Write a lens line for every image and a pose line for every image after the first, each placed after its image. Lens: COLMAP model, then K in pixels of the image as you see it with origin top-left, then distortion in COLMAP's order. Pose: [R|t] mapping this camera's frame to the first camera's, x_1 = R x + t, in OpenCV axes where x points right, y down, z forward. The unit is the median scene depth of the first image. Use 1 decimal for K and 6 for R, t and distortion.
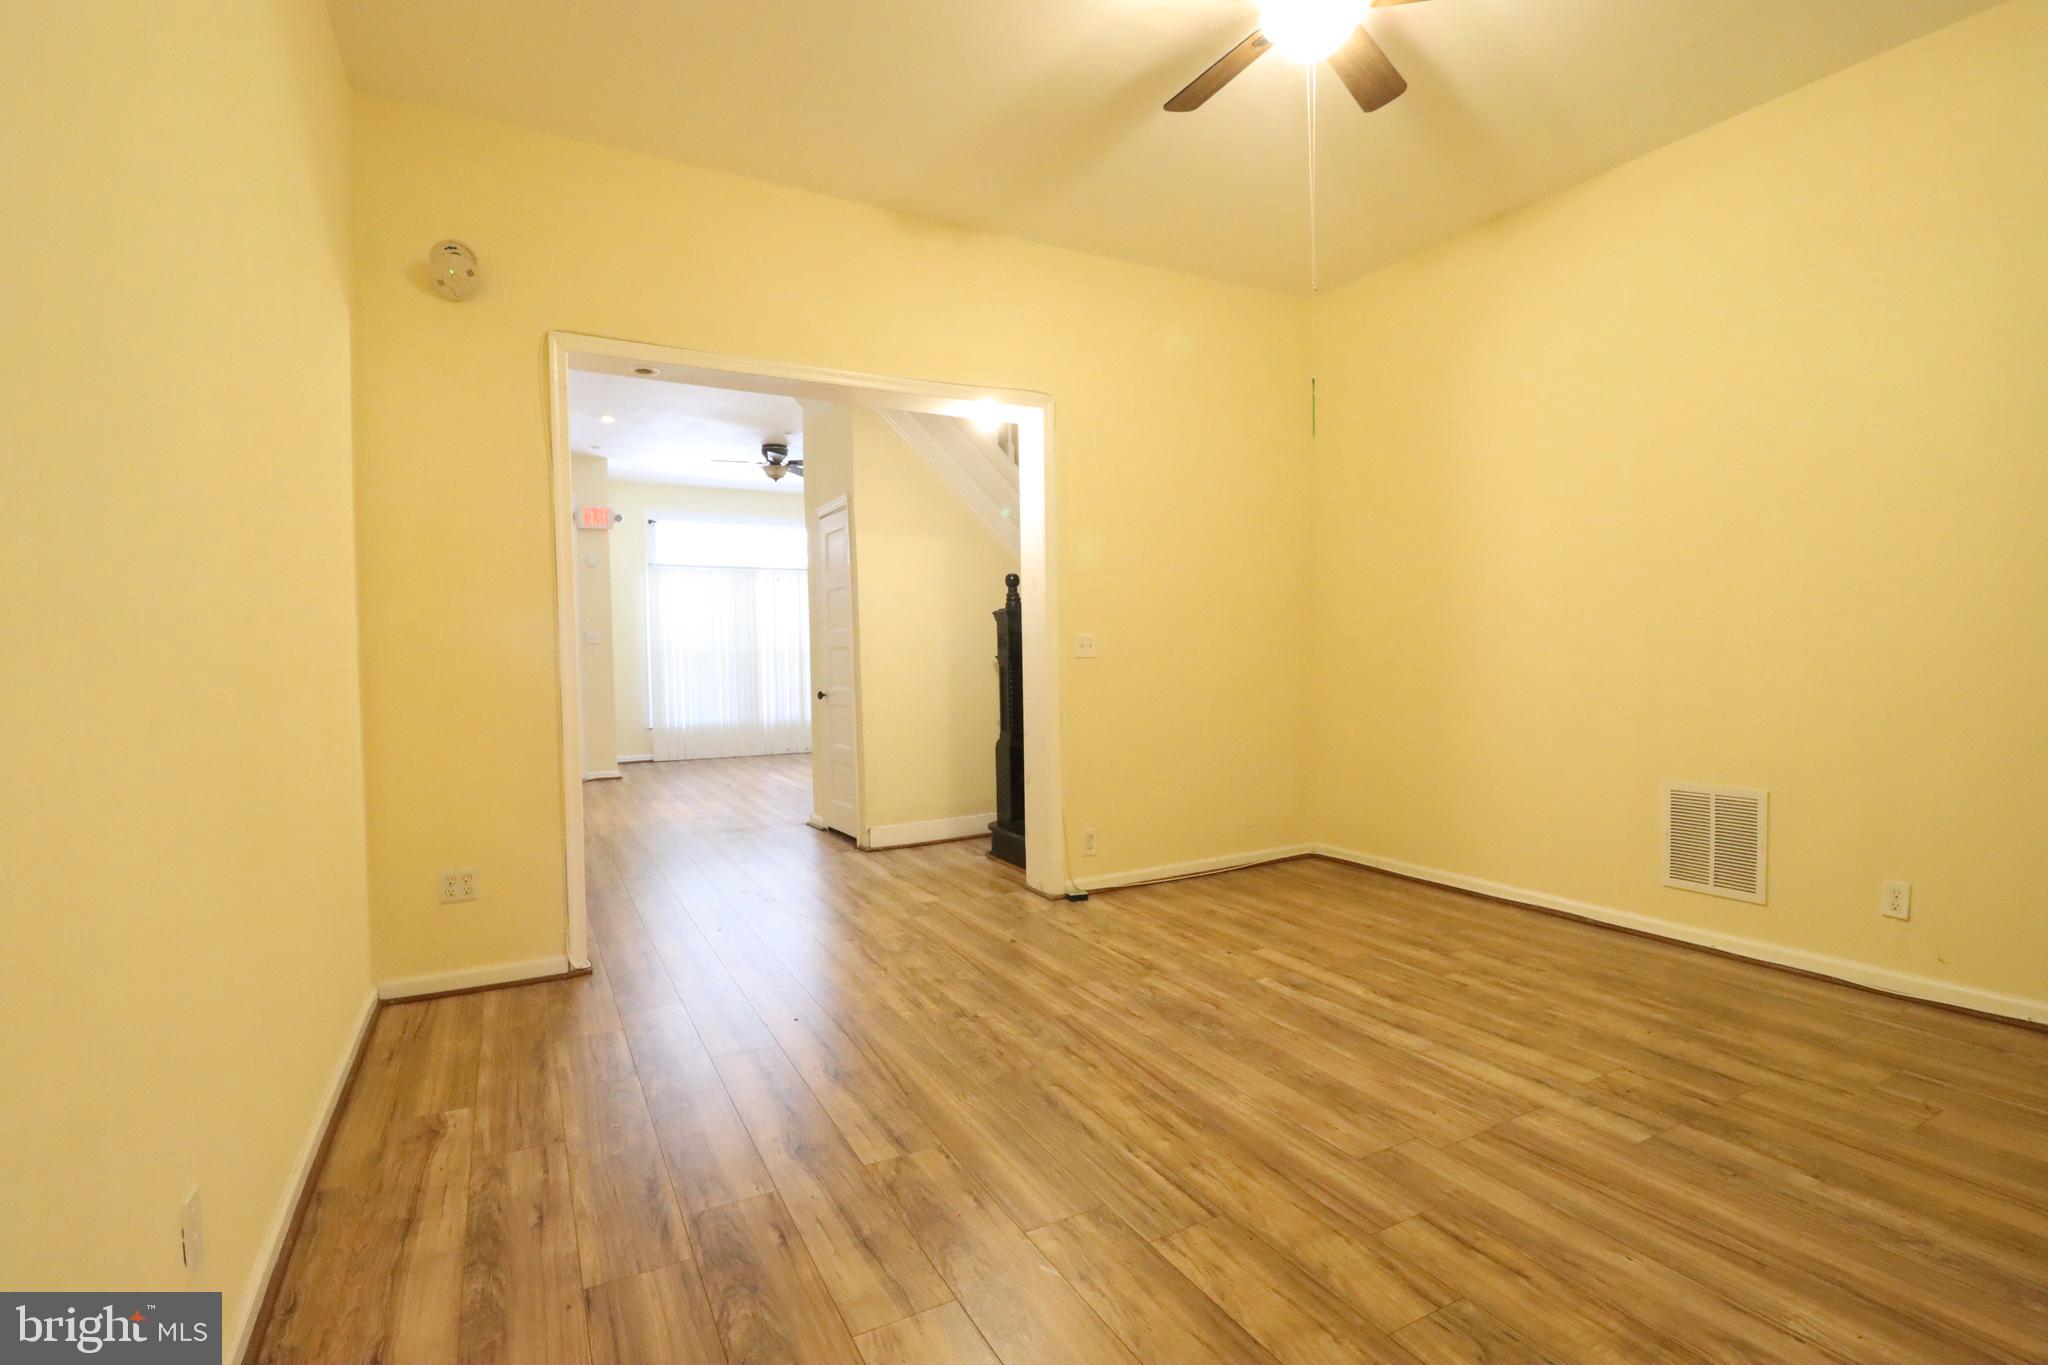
lens RADIAL K [[963.3, 0, 1024.4], [0, 963.3, 689.0], [0, 0, 1]] dist [0.000614, -0.005692]
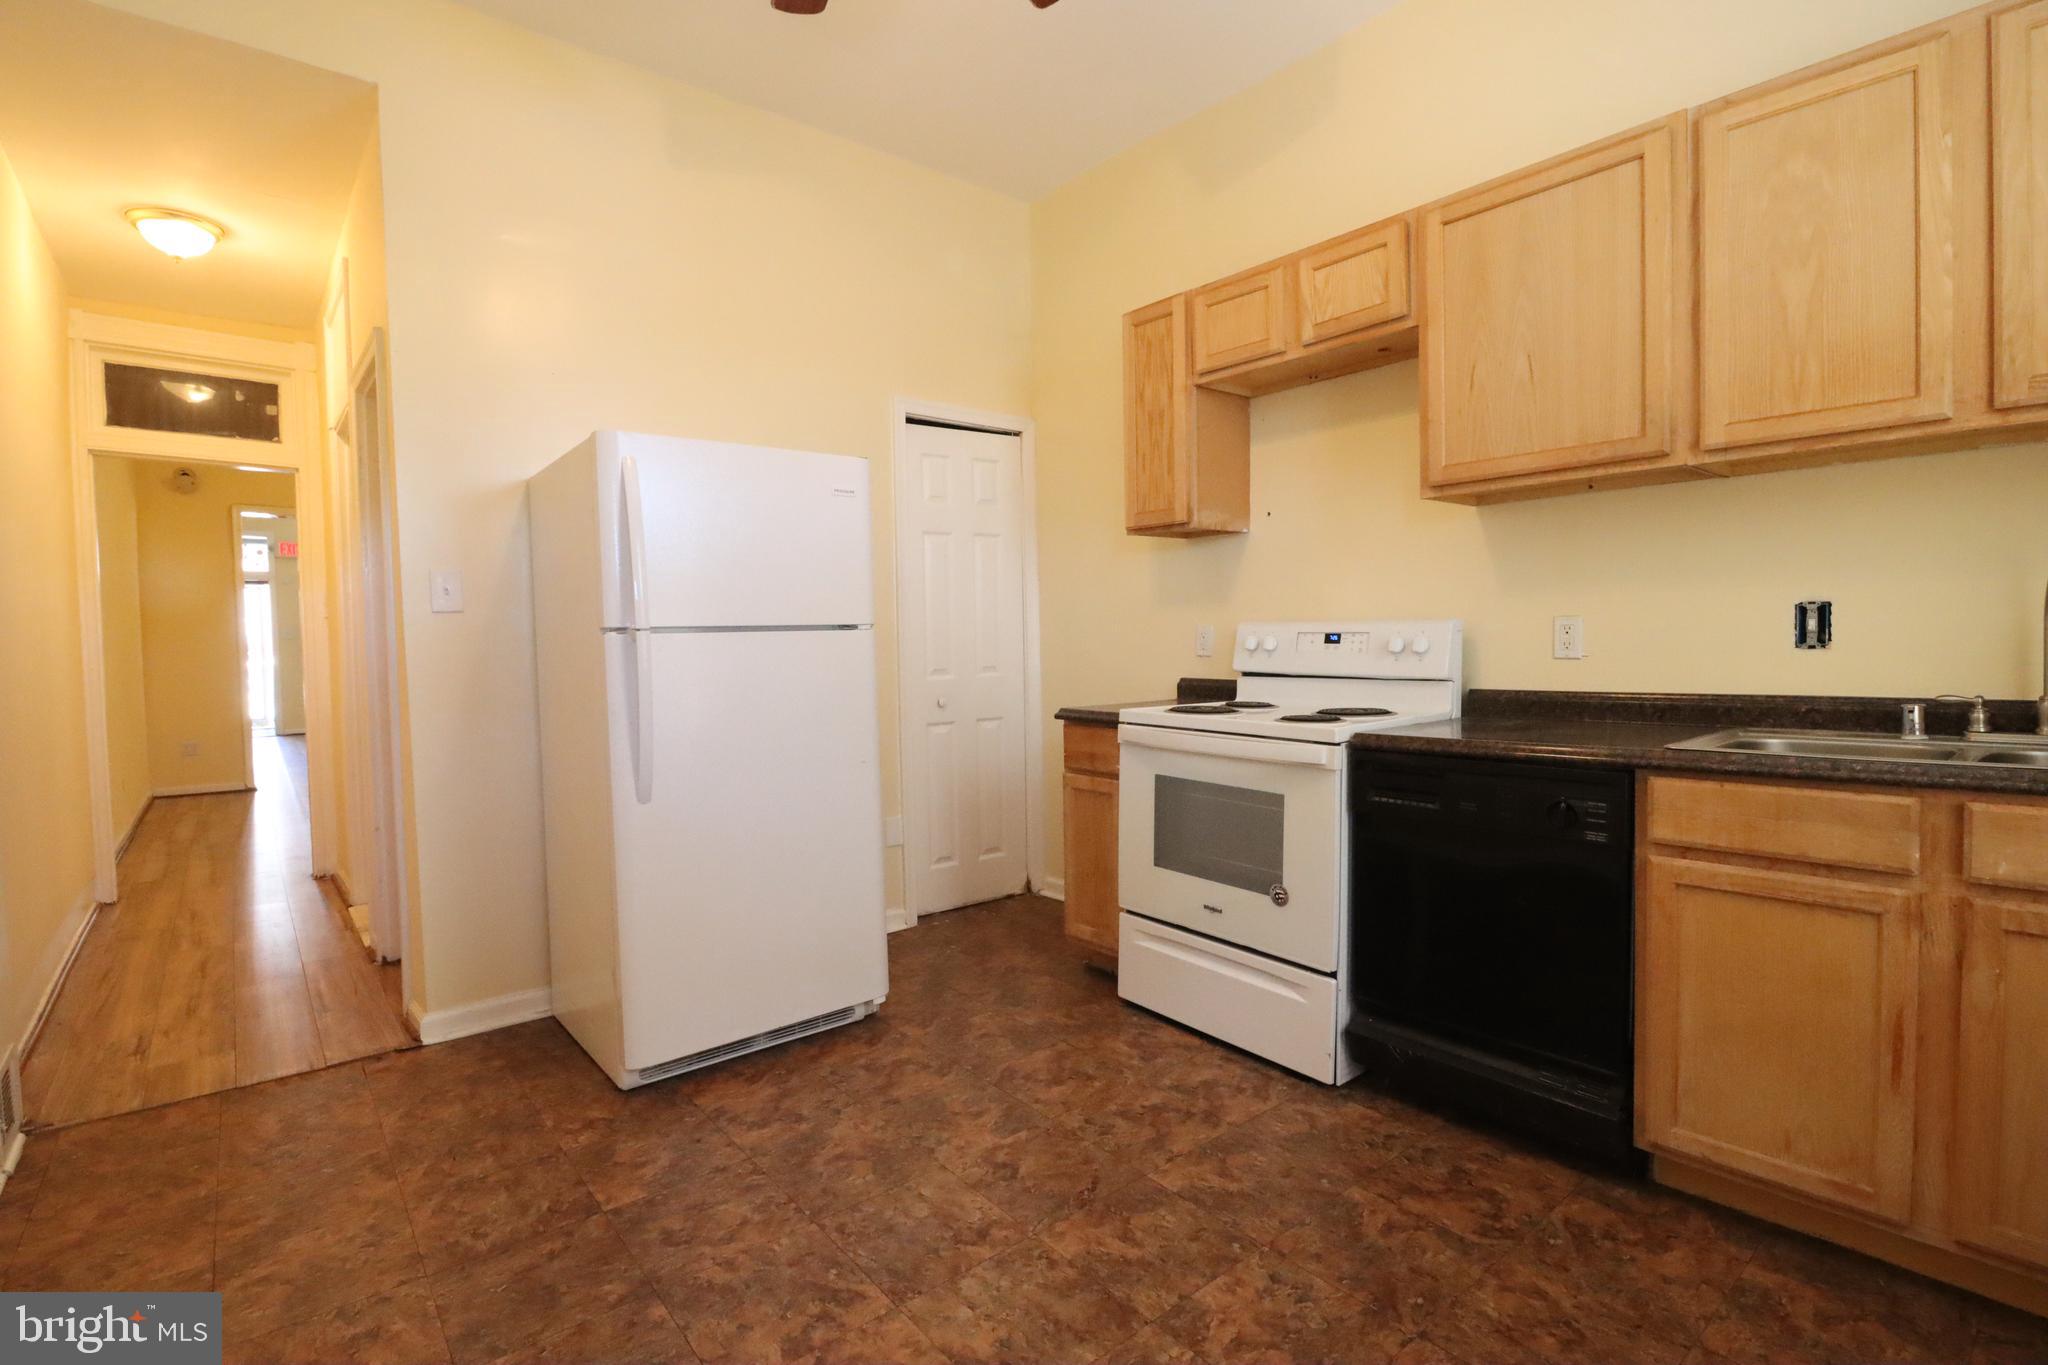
lens RADIAL K [[963.3, 0, 1006.0], [0, 963.3, 676.7], [0, 0, 1]] dist [0.000614, -0.005692]
pose [[0.982910, -0.008017, 0.183913, 0.914224], [0.007490, 0.999966, 0.003558, 0.039050], [-0.183935, -0.002120, 0.982936, -1.627635]]
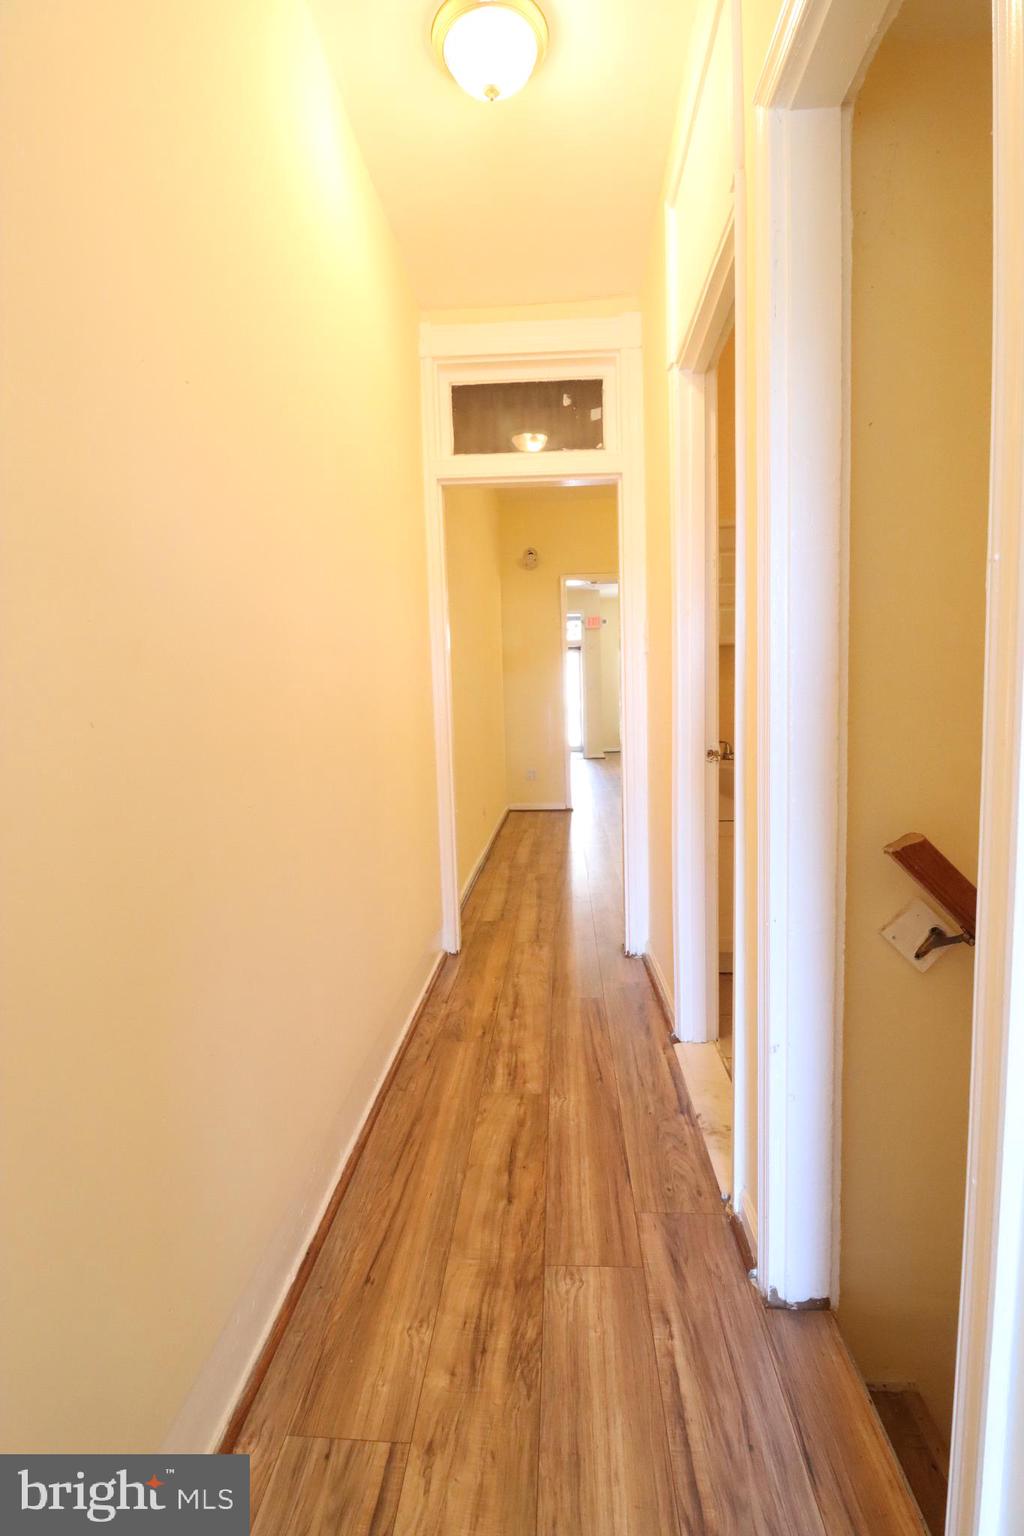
lens RADIAL K [[722.5, 0, 503.6], [0, 722.5, 769.6], [0, 0, 1]] dist [0.000614, -0.005692]
pose [[0.841160, 0.039627, -0.539333, 0.519368], [0.000187, 0.997290, 0.073566, 0.028202], [0.540787, -0.061981, 0.838873, -0.879349]]
